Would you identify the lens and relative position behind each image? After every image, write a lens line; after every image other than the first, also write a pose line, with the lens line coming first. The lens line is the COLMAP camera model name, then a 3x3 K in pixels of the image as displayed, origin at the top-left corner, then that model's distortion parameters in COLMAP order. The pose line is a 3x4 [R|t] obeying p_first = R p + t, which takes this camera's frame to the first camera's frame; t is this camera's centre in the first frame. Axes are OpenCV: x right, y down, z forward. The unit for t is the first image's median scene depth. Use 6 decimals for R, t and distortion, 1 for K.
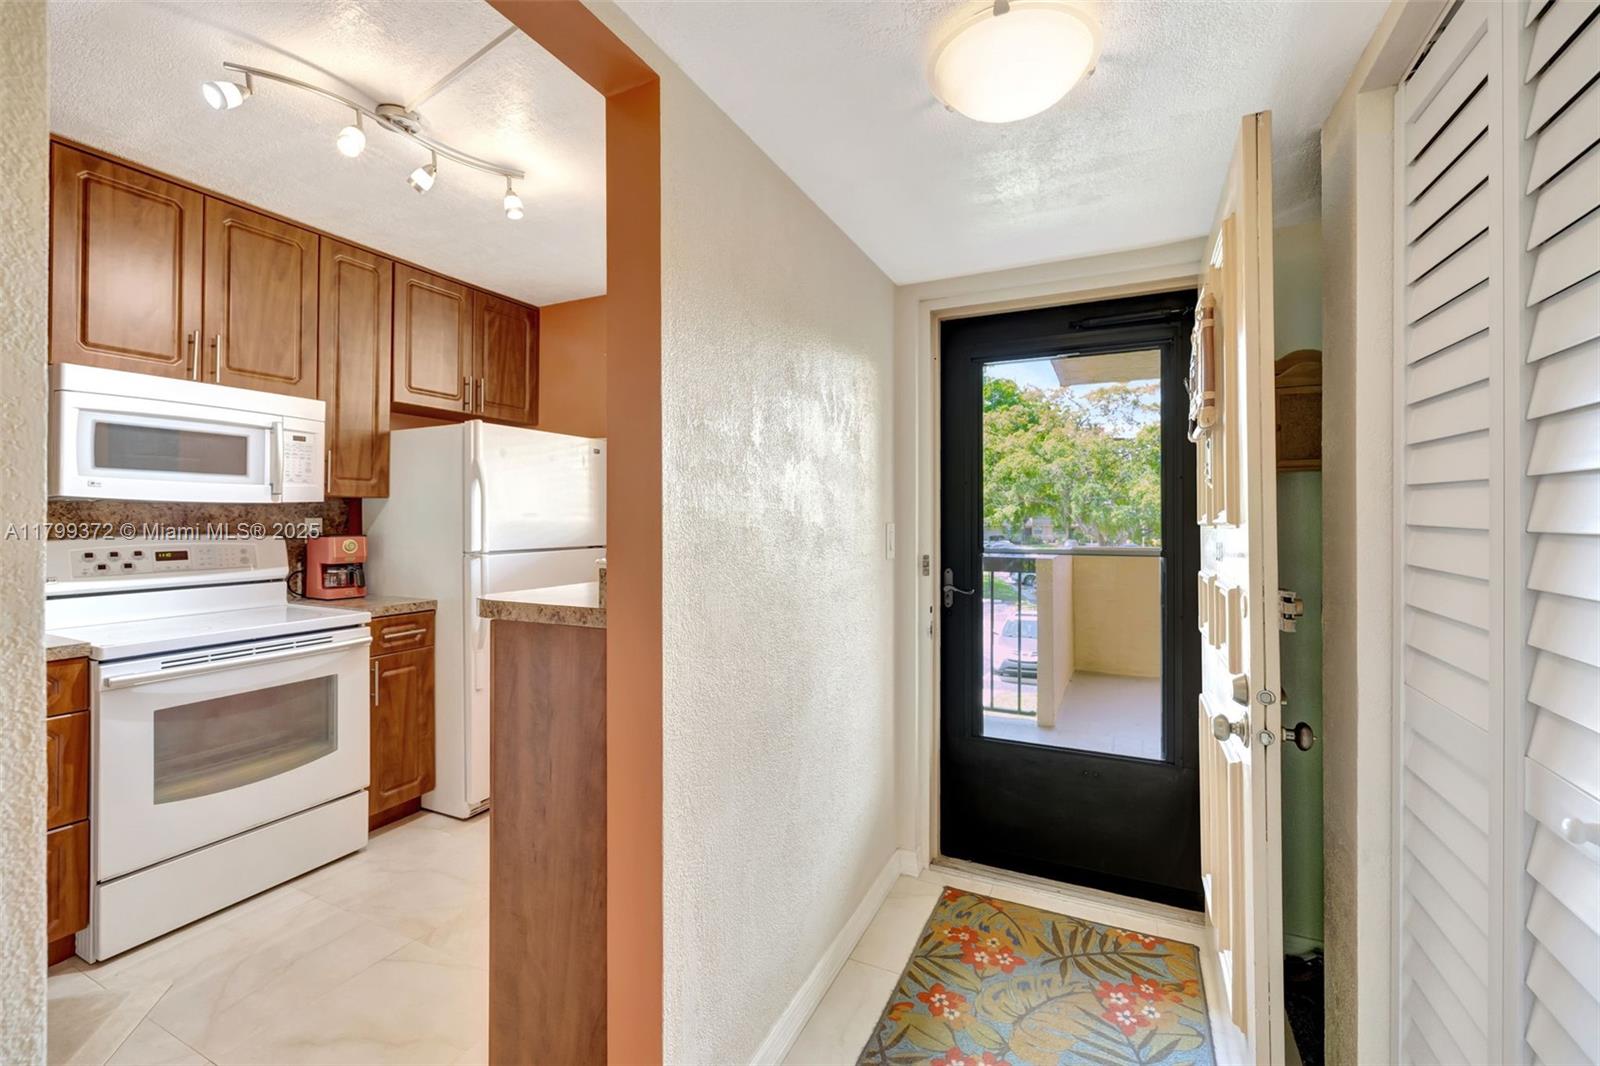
lens RADIAL K [[678.5, 0, 801.0], [0, 678.5, 515.0], [0, 0, 1]] dist [-0.021502, 0.005262]
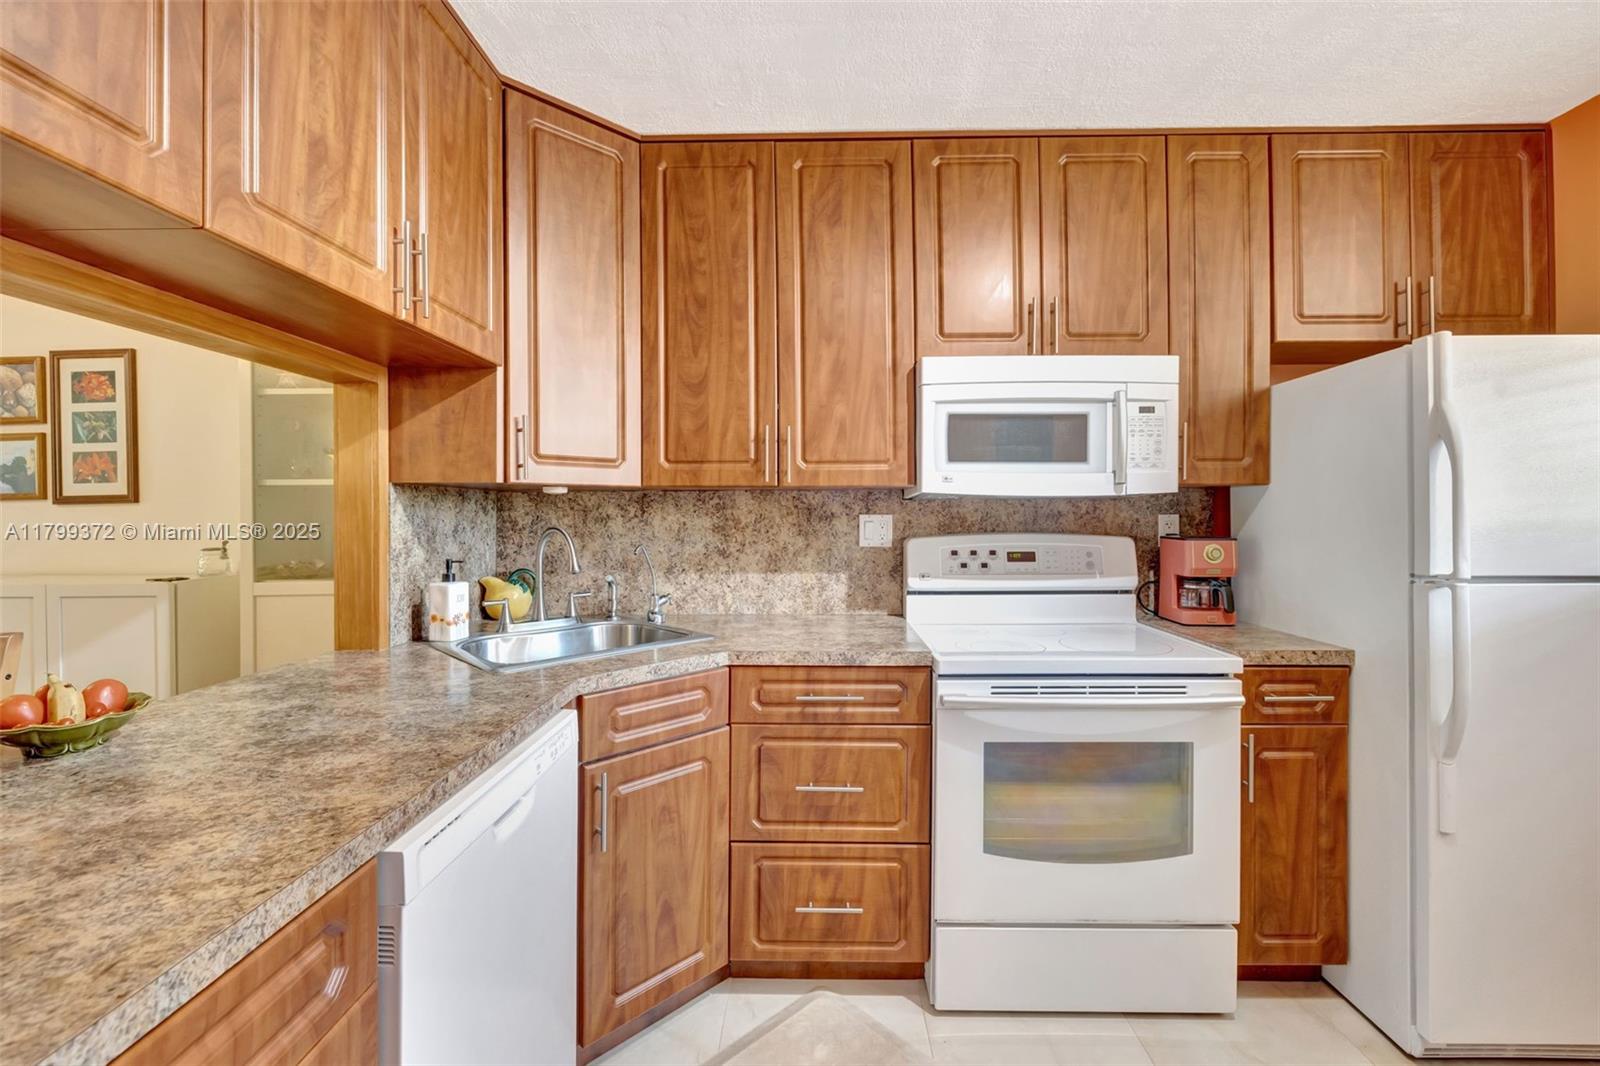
lens RADIAL K [[678.5, 0, 801.0], [0, 678.5, 515.0], [0, 0, 1]] dist [-0.021502, 0.005262]
pose [[0.407825, -0.000858, -0.913060, -0.206422], [0.008278, 0.999962, 0.002758, -0.000383], [0.913023, -0.008683, 0.407817, 0.324904]]
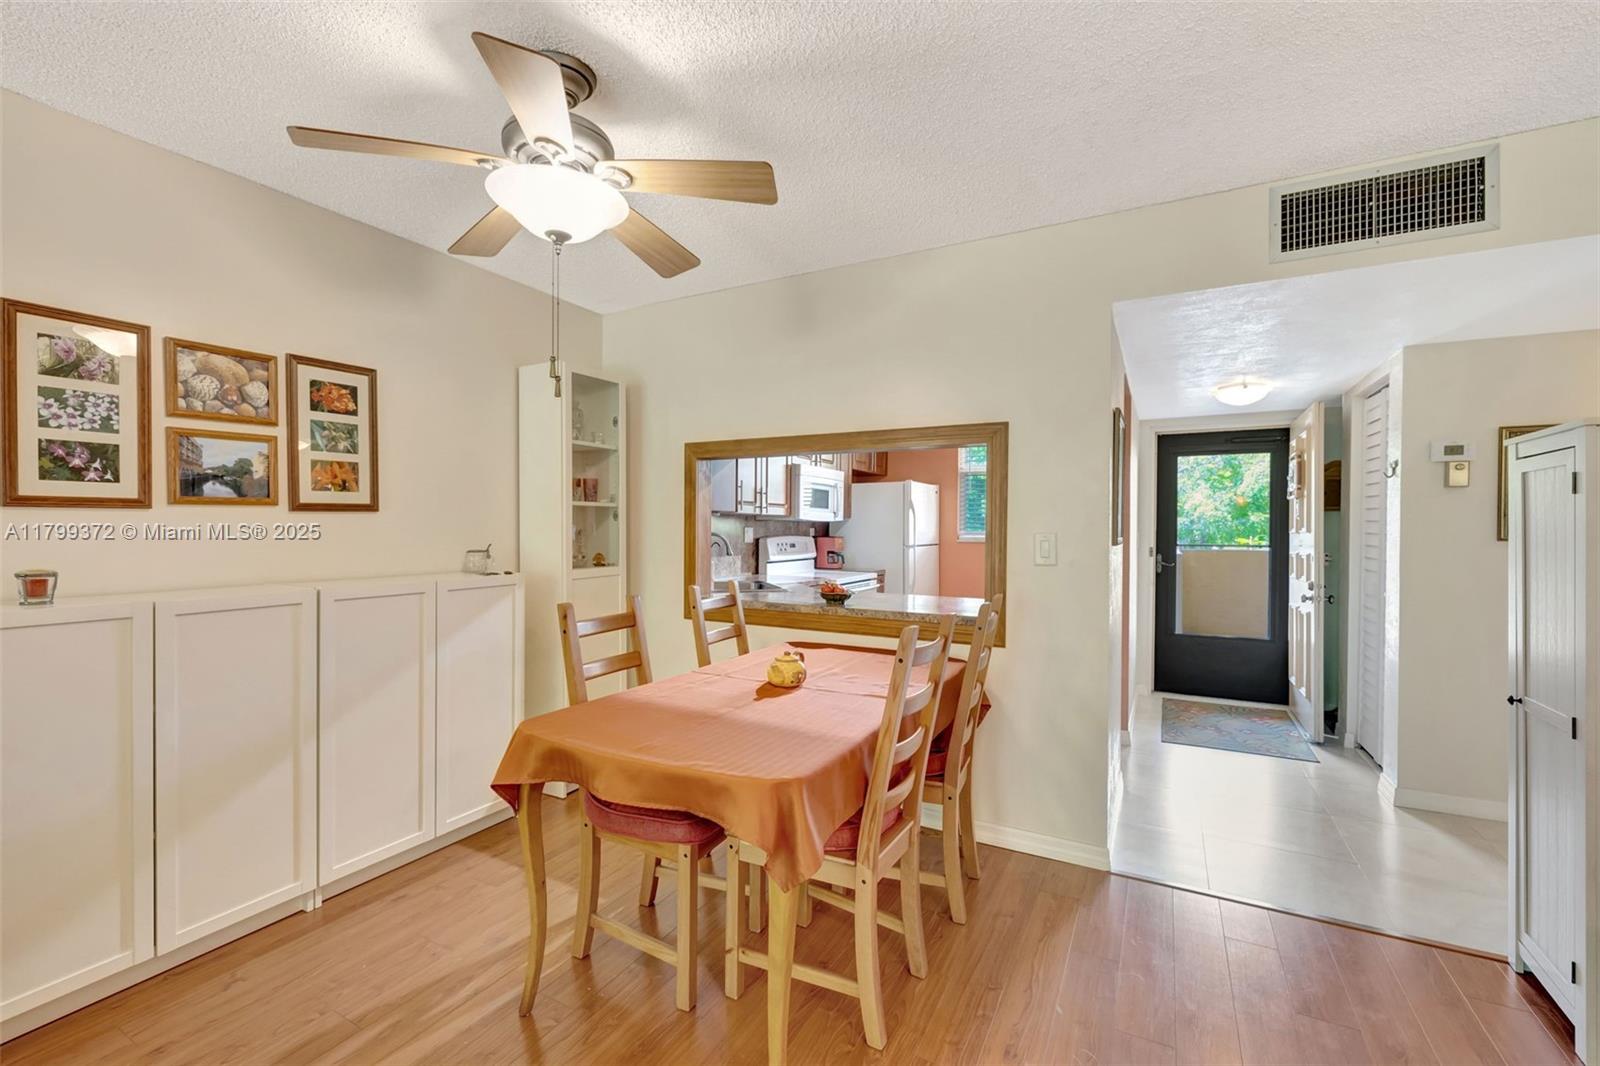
lens RADIAL K [[638.8, 0, 800.0], [0, 638.8, 533.0], [0, 0, 1]] dist [-0.023340, 0.003849]
pose [[0.996810, 0.004473, -0.079690, -0.694773], [-0.003537, 0.999923, 0.011876, -0.003764], [0.079737, -0.011556, 0.996749, -0.988248]]
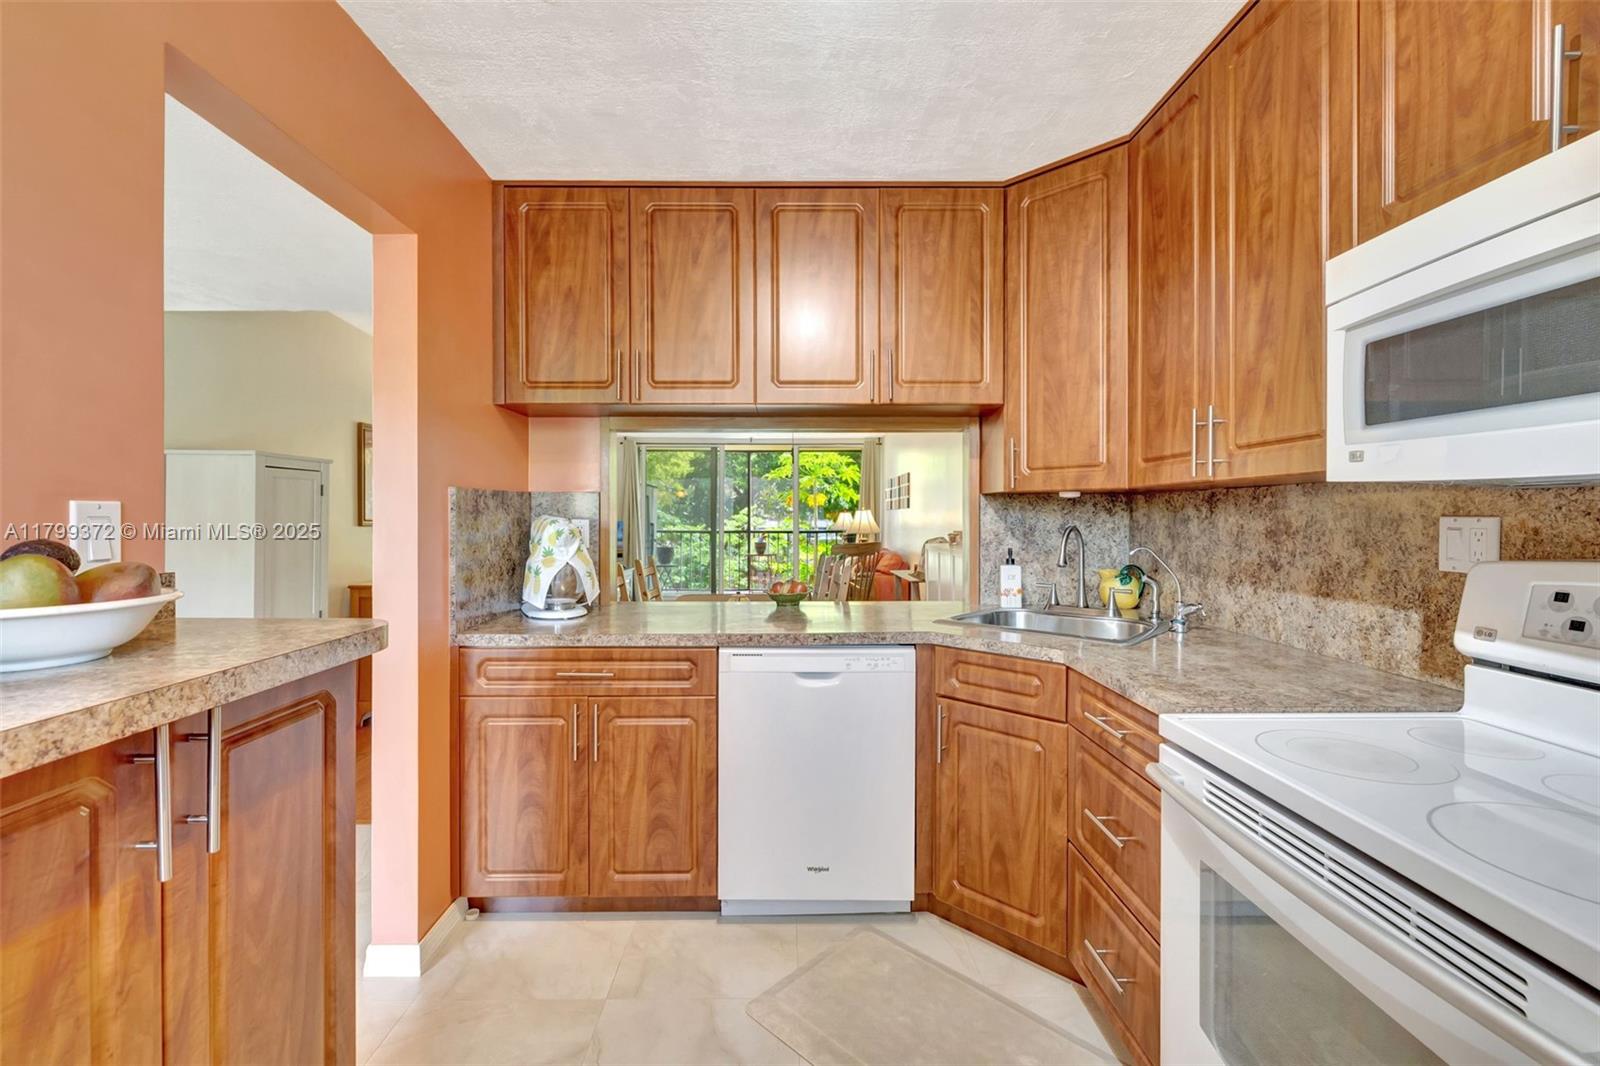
lens RADIAL K [[683.1, 0, 800.0], [0, 683.1, 533.0], [0, 0, 1]] dist [0.000491, -0.000026]
pose [[-0.900962, 0.011149, -0.433754, -0.308048], [0.002399, 0.999783, 0.020716, 0.002377], [0.433891, 0.017624, -0.900793, 1.019708]]
